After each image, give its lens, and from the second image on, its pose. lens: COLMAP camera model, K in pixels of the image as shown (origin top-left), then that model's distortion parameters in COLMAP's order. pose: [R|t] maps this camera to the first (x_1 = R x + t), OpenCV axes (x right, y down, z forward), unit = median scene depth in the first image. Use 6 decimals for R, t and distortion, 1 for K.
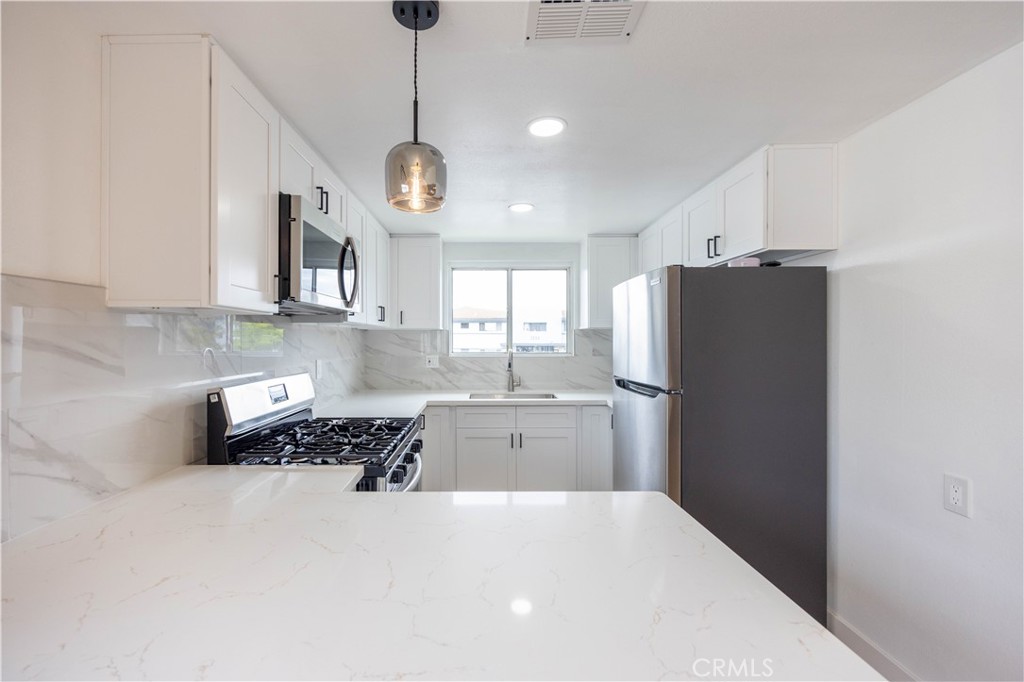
lens RADIAL K [[419.6, 0, 487.5], [0, 419.6, 340.2], [0, 0, 1]] dist [-0.000219, 0.000033]
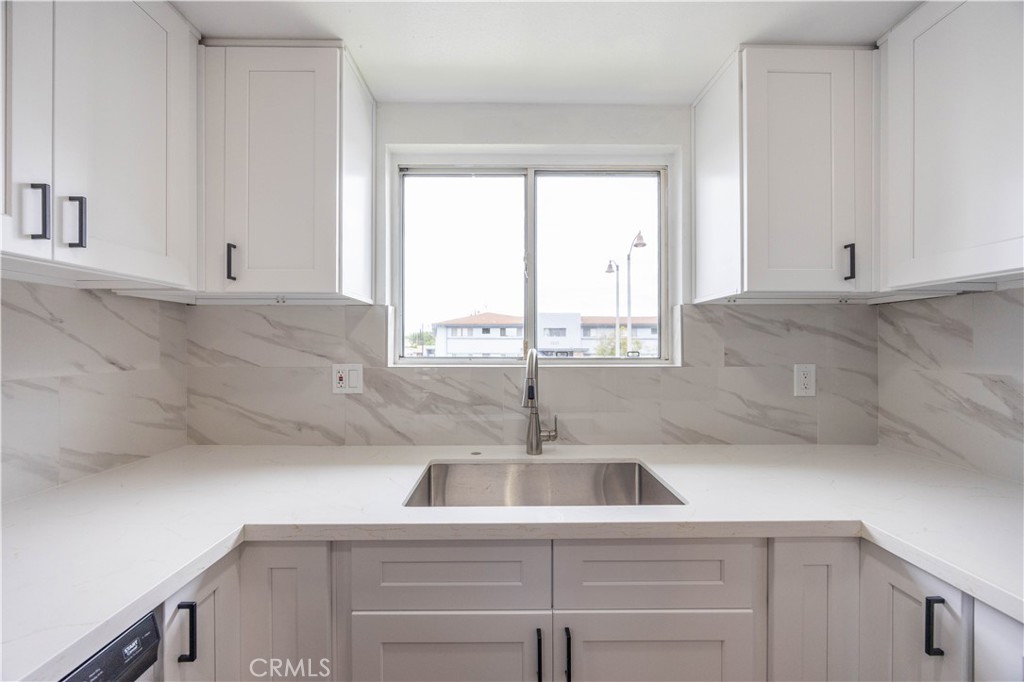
lens RADIAL K [[389.8, 0, 510.7], [0, 389.8, 342.7], [0, 0, 1]] dist [0.001310, -0.000421]
pose [[0.999993, 0.000943, 0.003687, 0.031329], [-0.000913, 0.999967, -0.008080, 0.017206], [-0.003695, 0.008076, 0.999961, 0.607709]]
